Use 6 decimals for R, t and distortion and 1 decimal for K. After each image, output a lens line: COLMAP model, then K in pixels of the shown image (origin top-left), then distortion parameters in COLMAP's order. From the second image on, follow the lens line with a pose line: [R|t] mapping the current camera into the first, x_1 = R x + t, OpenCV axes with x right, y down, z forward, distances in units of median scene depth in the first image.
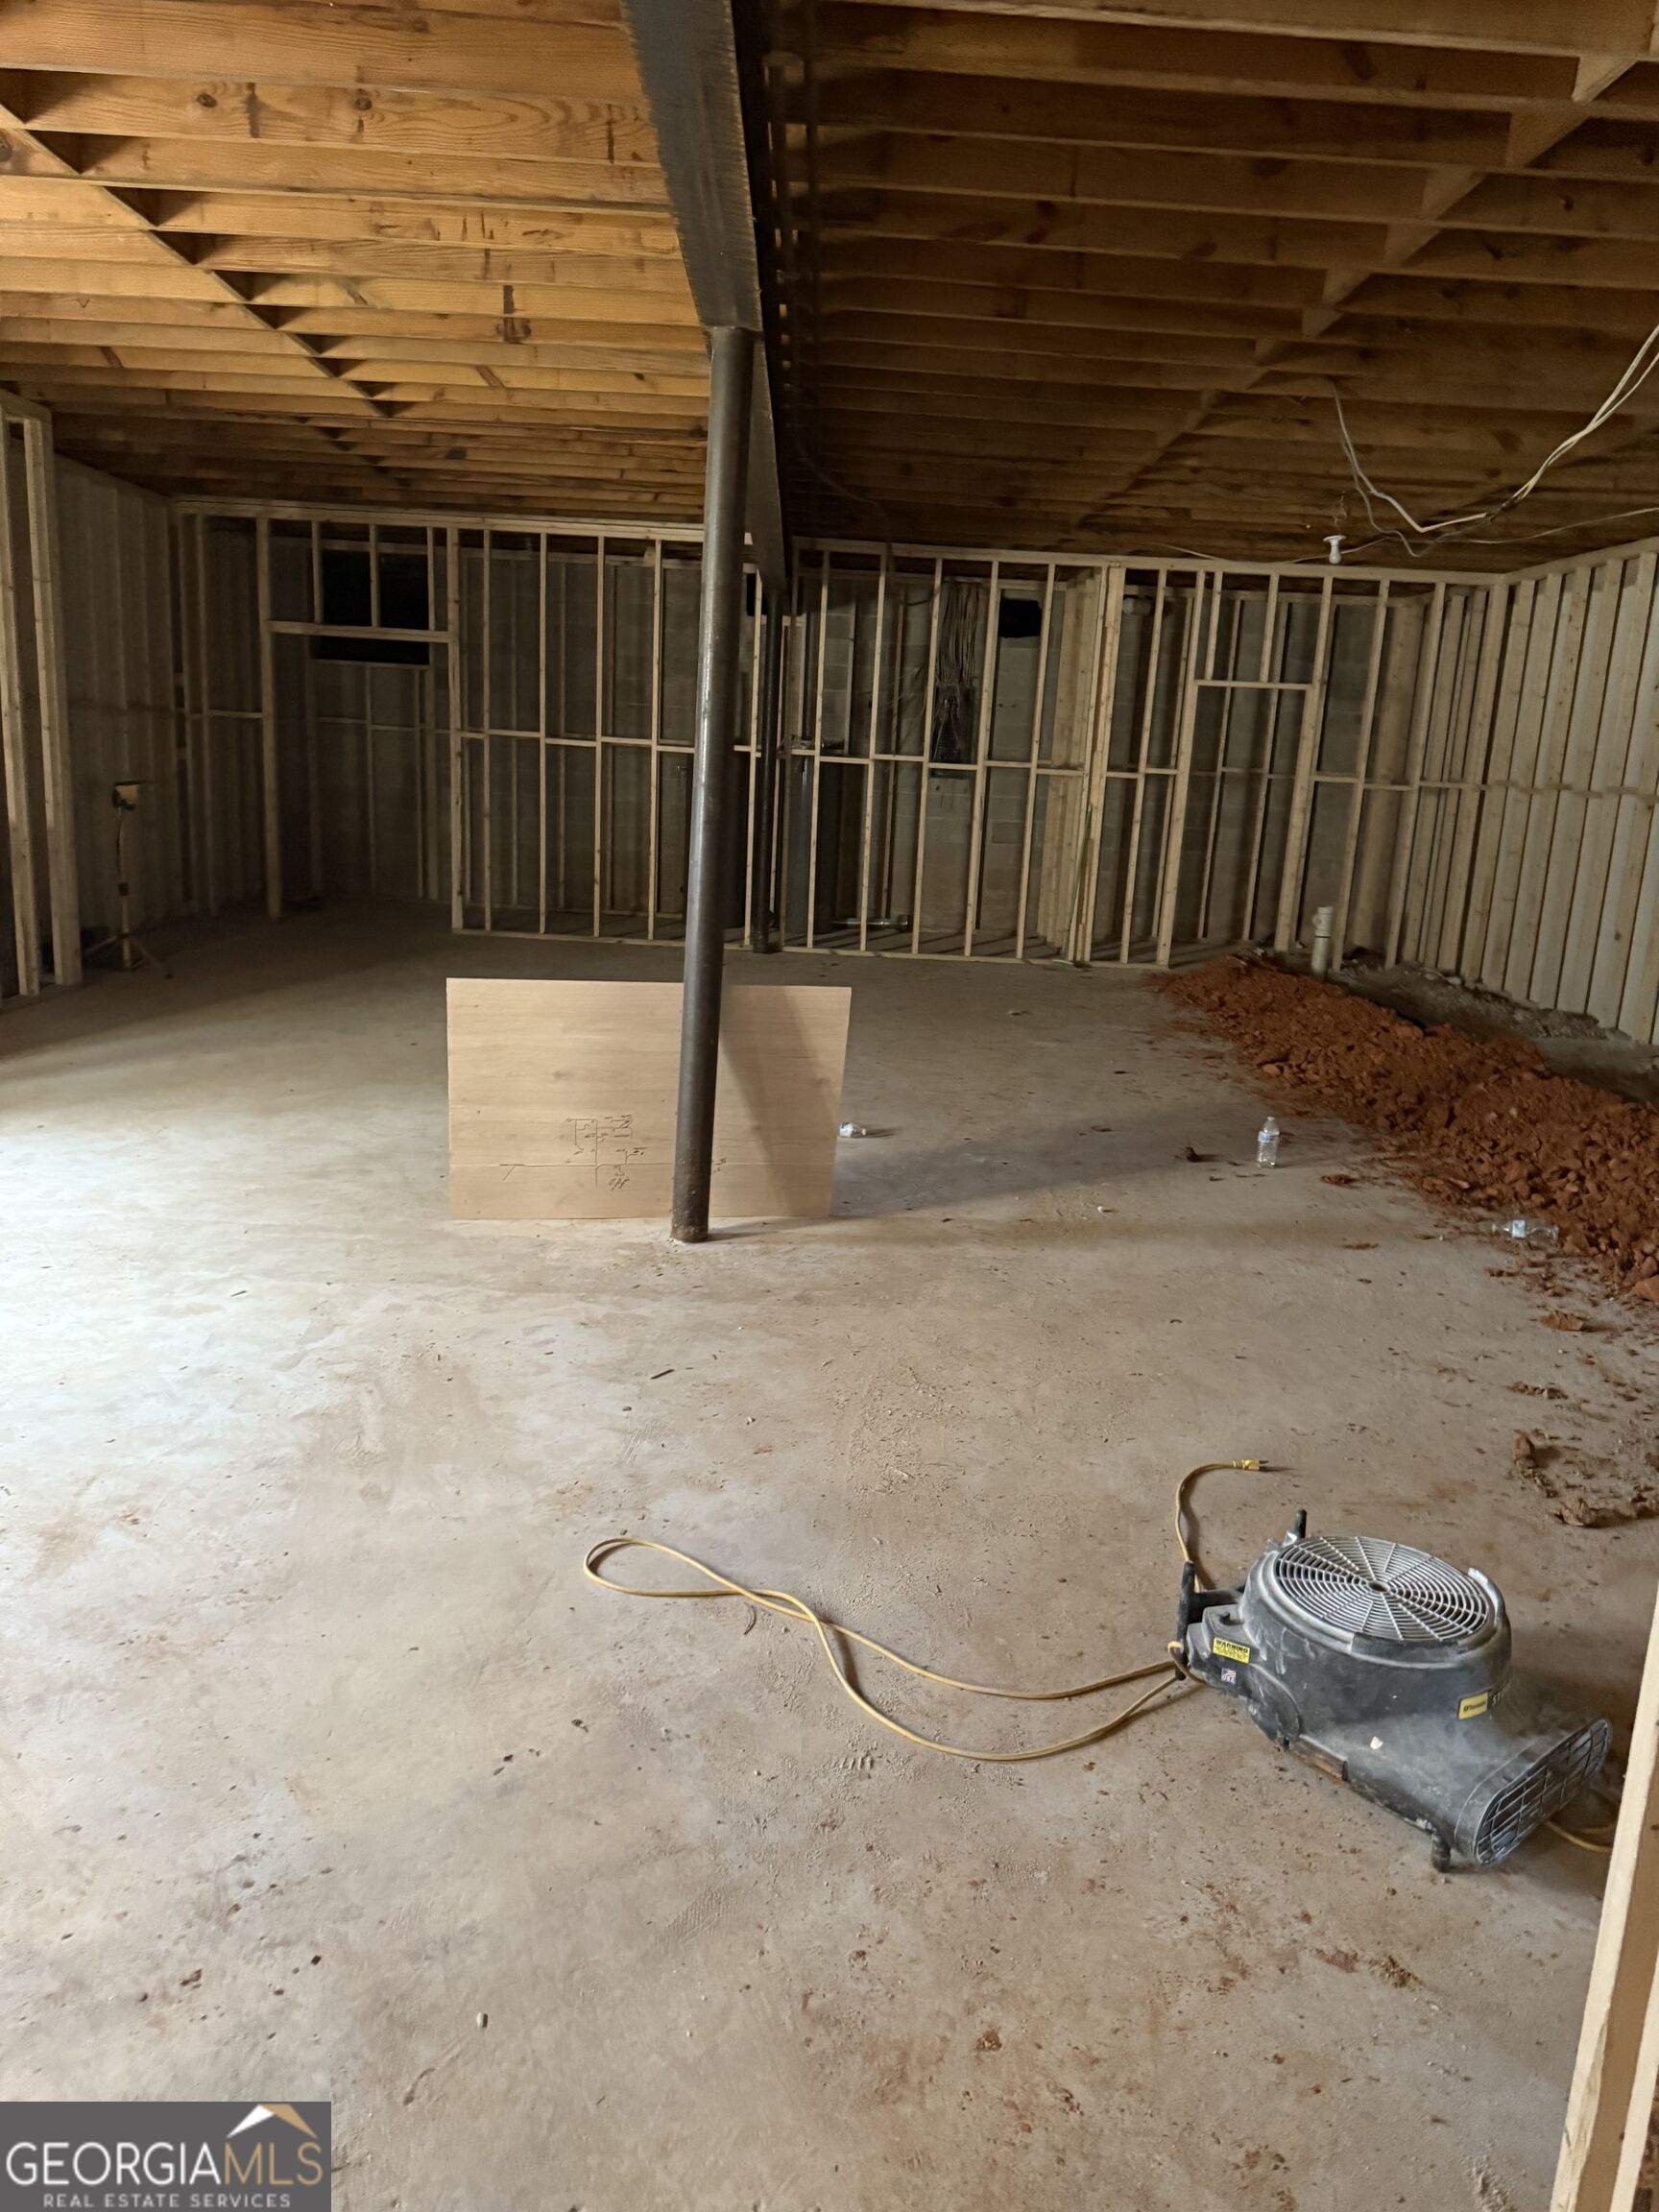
lens RADIAL K [[1550.2, 0, 866.3], [0, 1550.2, 1111.6], [0, 0, 1]] dist [0.047665, -0.048173]
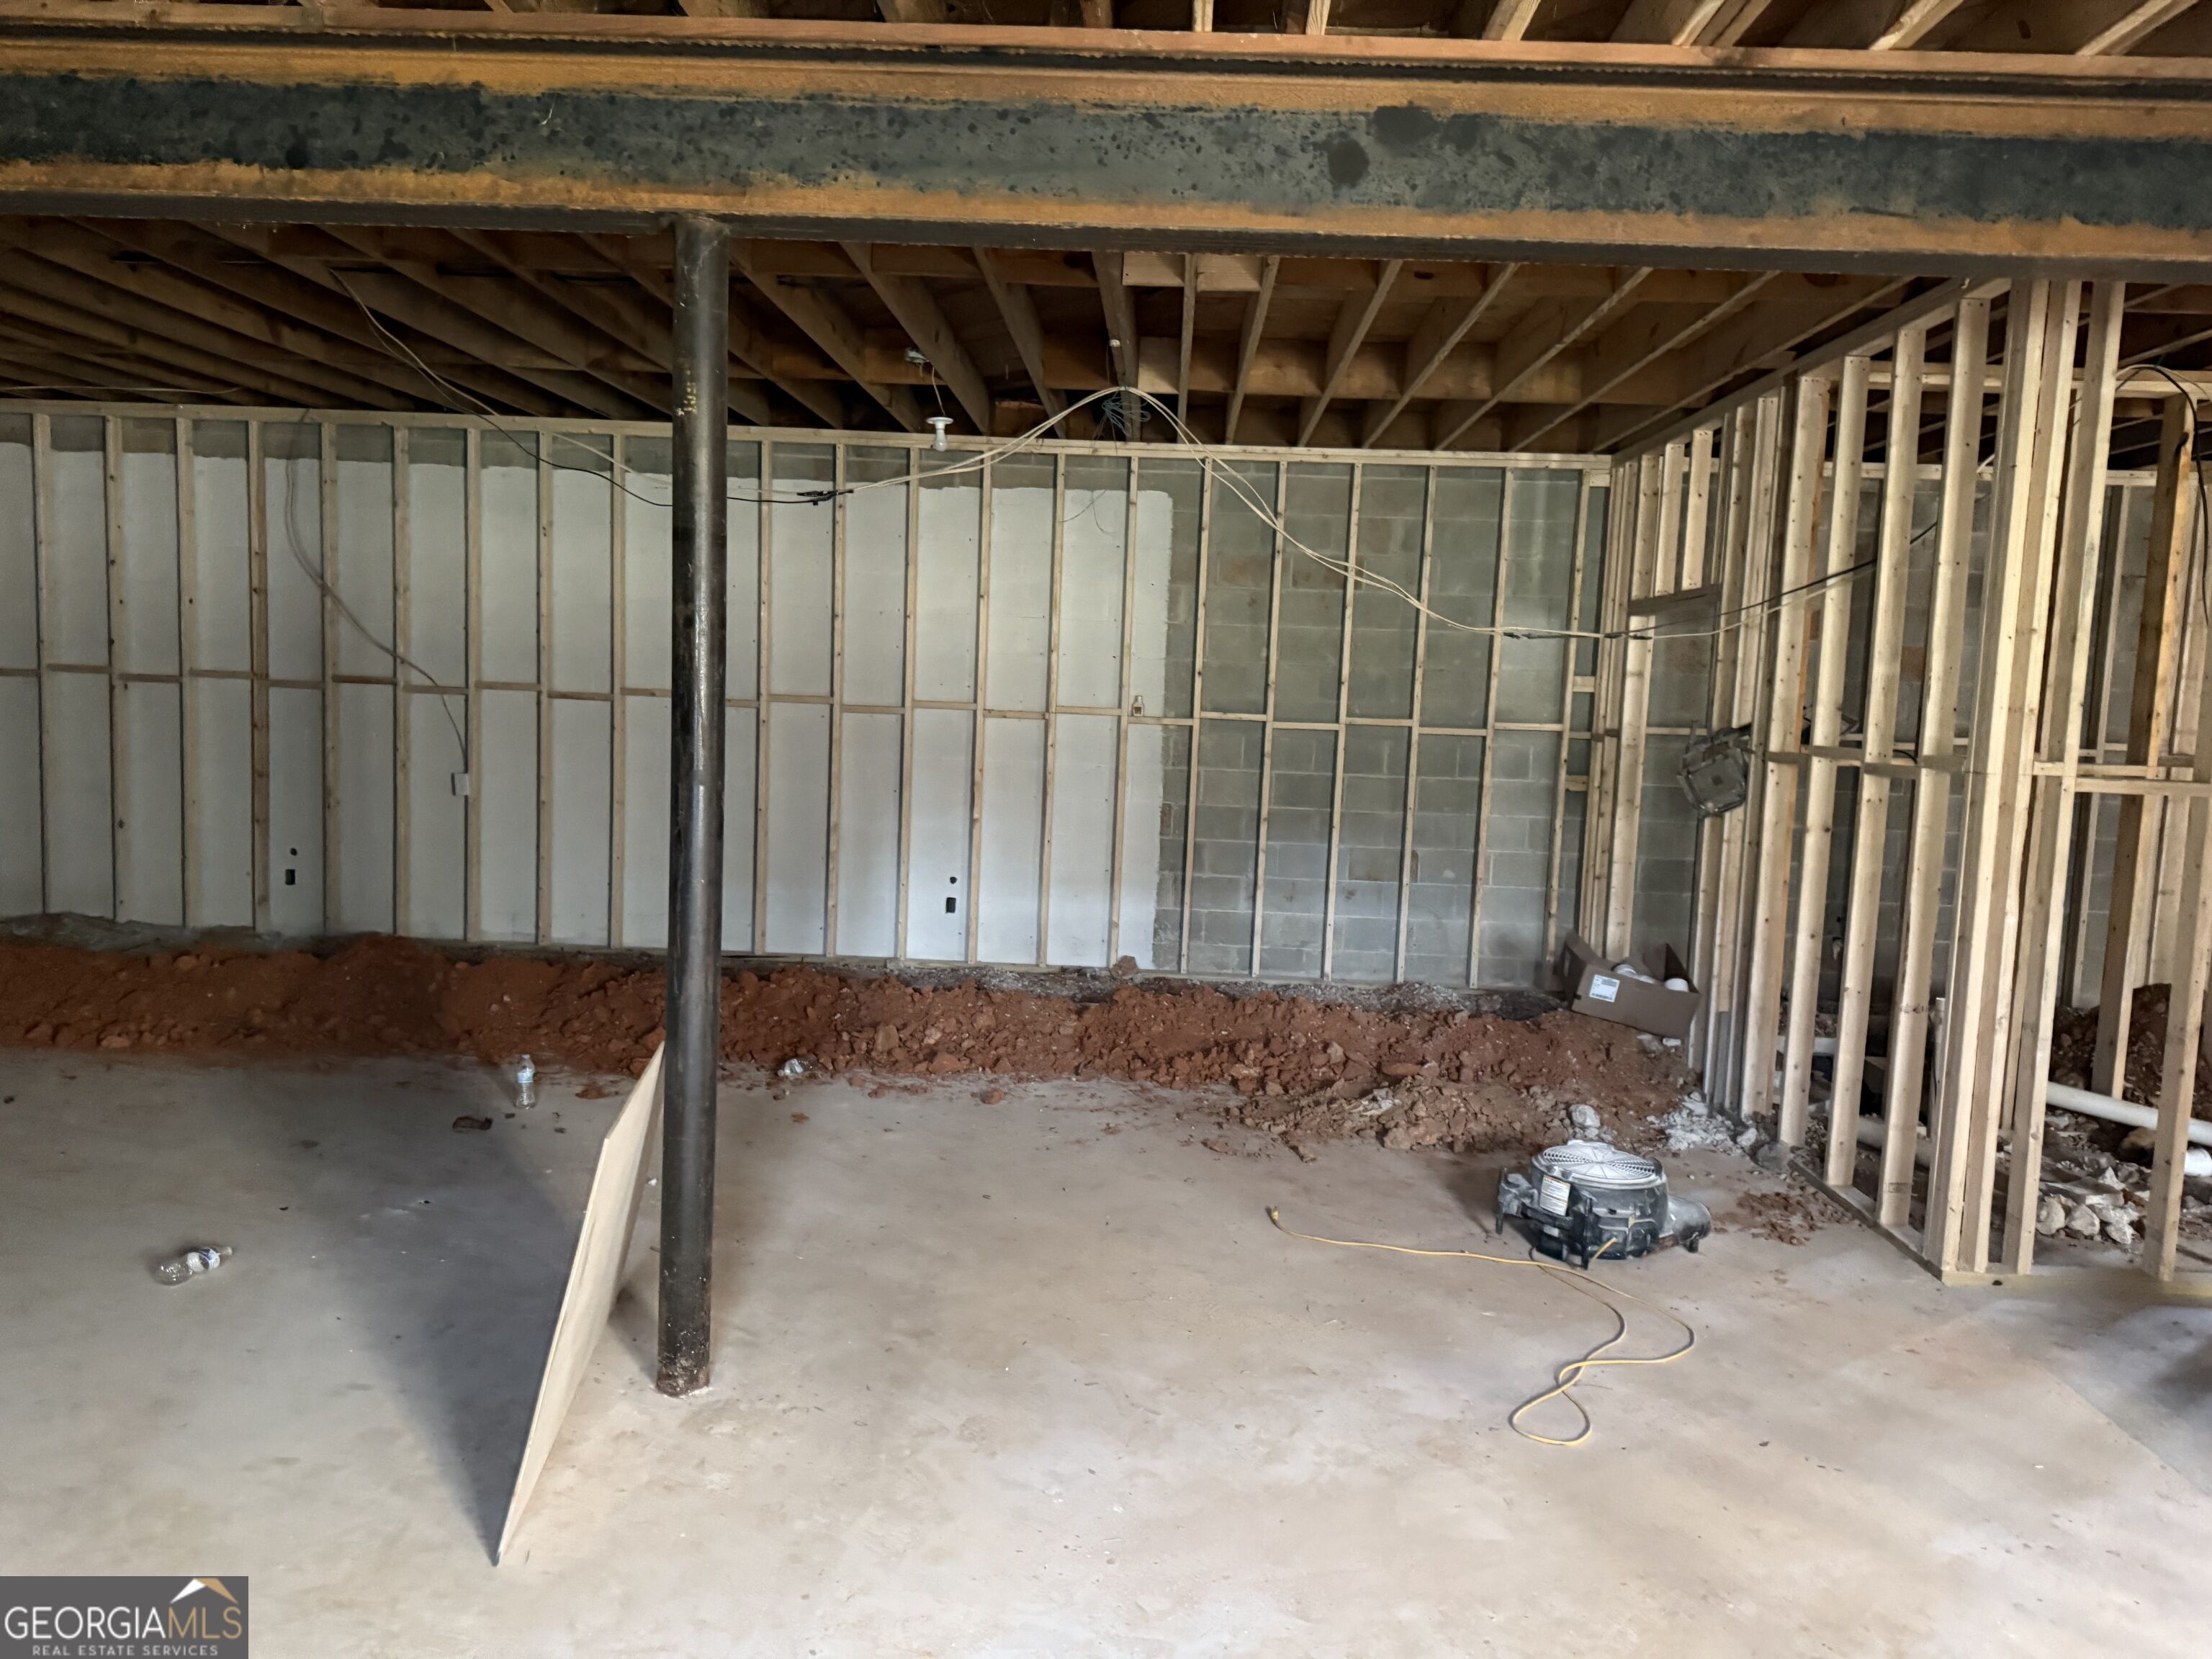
lens RADIAL K [[1651.6, 0, 1106.0], [0, 1651.6, 829.5], [0, 0, 1]] dist [0.007691, -0.034428]
pose [[0.059789, -0.146683, 0.987375, -0.782014], [0.197792, 0.971273, 0.132314, -0.219501], [-0.978419, 0.187384, 0.087084, 0.666020]]
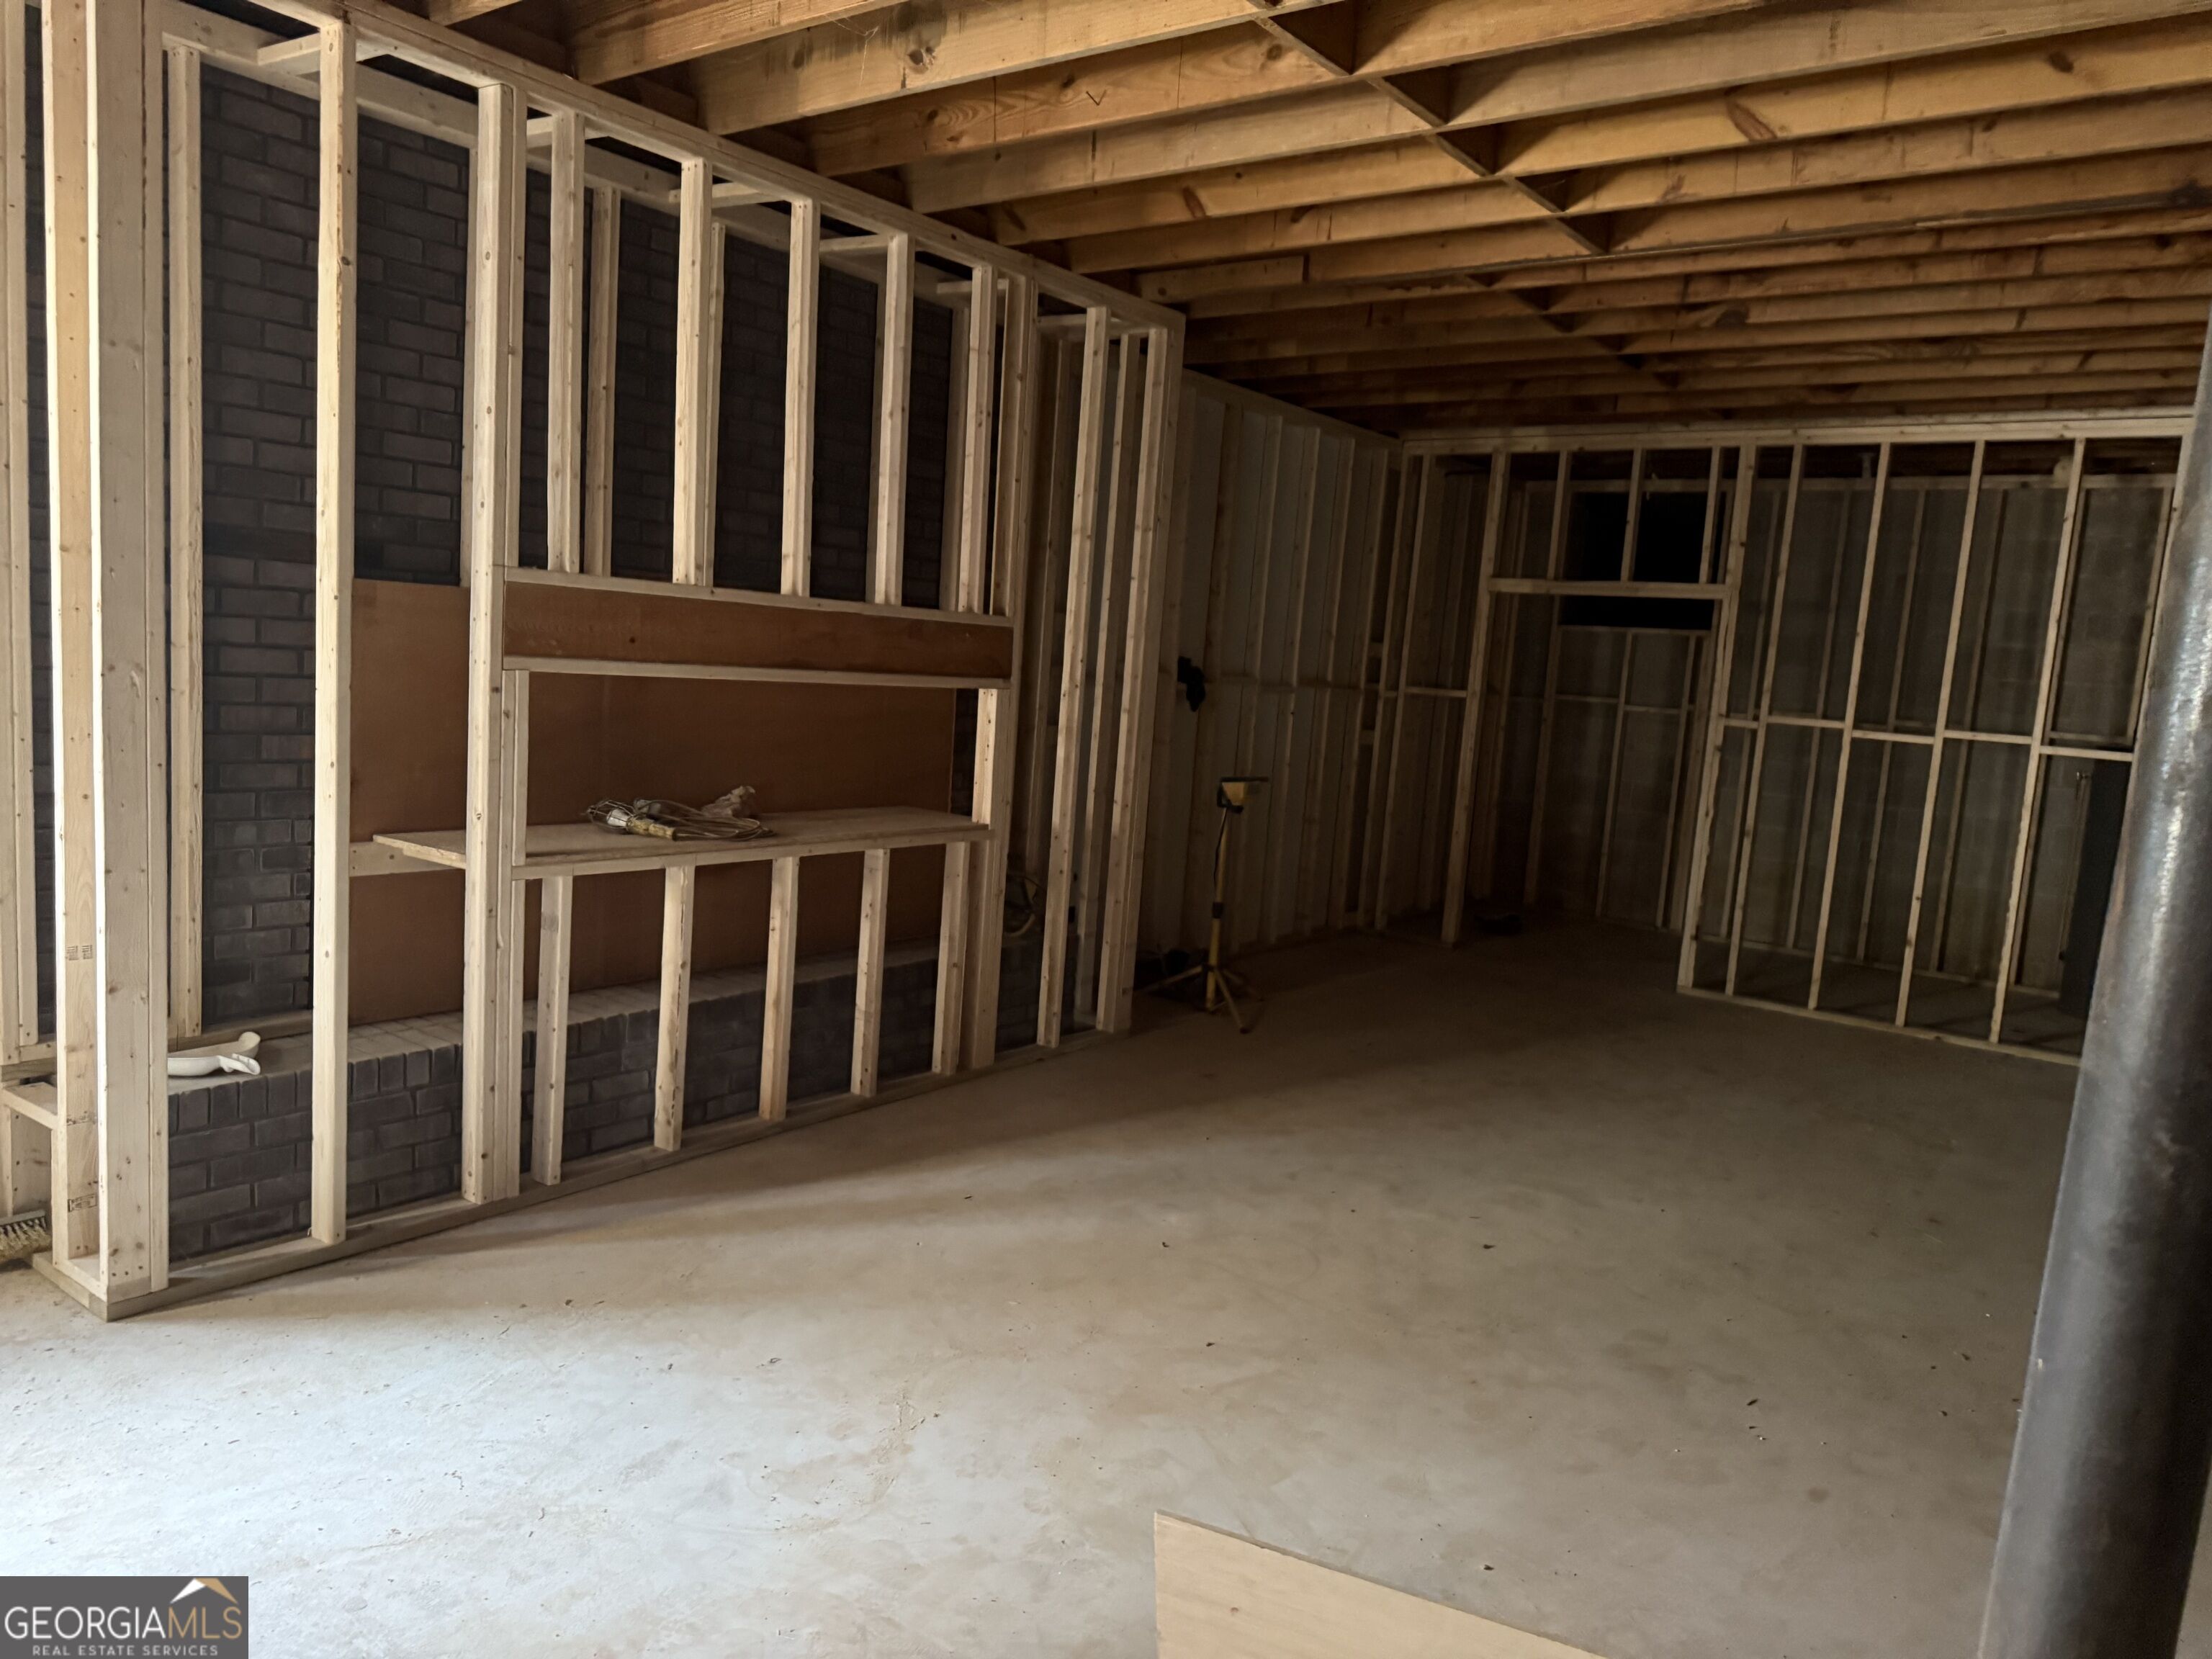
lens RADIAL K [[1524.6, 0, 1099.3], [0, 1524.6, 837.7], [0, 0, 1]] dist [0.028211, -0.042362]
pose [[0.773118, 0.077480, -0.629513, -0.077631], [-0.170342, 0.981411, -0.088410, -0.172260], [0.610961, 0.175584, 0.771944, 0.637141]]
